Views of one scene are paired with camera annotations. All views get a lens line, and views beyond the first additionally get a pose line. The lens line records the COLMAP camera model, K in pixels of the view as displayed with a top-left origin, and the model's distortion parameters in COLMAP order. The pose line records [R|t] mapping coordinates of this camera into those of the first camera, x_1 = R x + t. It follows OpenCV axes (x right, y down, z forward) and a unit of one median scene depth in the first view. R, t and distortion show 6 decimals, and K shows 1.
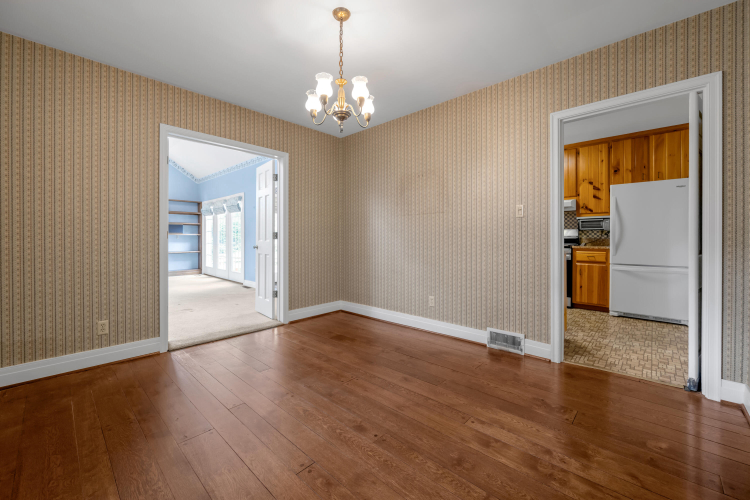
lens RADIAL K [[302.5, 0, 375.0], [0, 302.5, 250.0], [0, 0, 1]] dist [-0.001797, -0.000151]
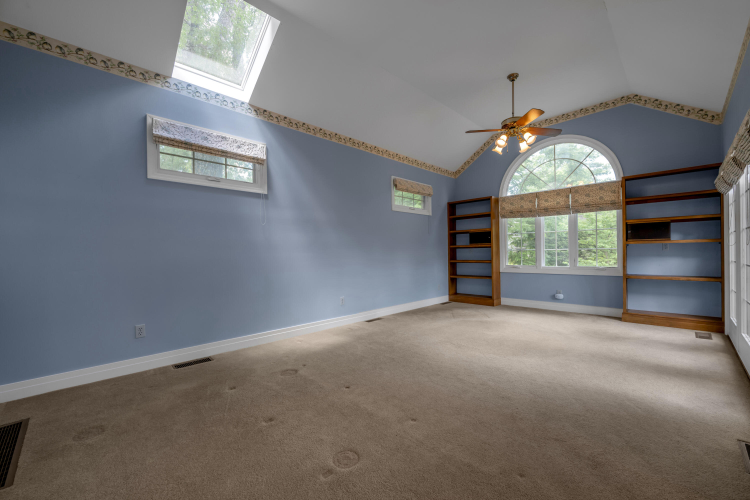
lens RADIAL K [[300.8, 0, 373.4], [0, 300.8, 265.7], [0, 0, 1]] dist [-0.001016, -0.000126]
pose [[-0.043605, 0.028734, -0.998636, -0.141142], [-0.009468, 0.999530, 0.029173, -0.024231], [0.999004, 0.010727, -0.043312, 0.543774]]
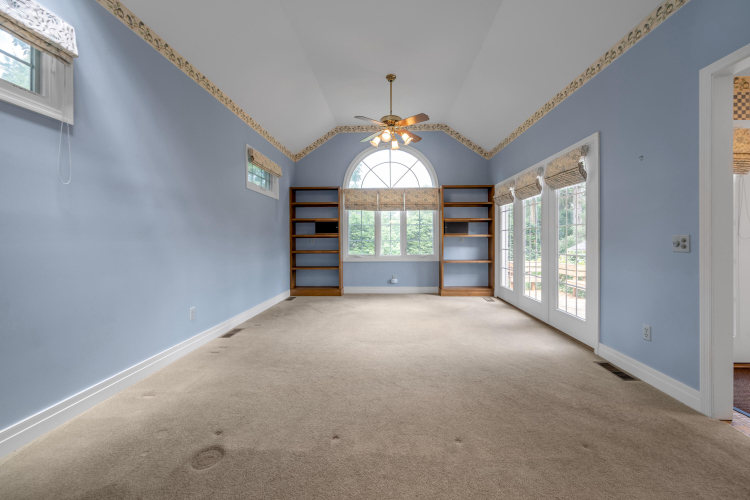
lens RADIAL K [[302.5, 0, 375.0], [0, 302.5, 250.0], [0, 0, 1]] dist [-0.001797, -0.000151]
pose [[0.650570, 0.005543, -0.759426, -0.255463], [-0.002610, 0.999984, 0.005063, -0.023677], [0.759442, -0.001312, 0.650574, 0.399176]]
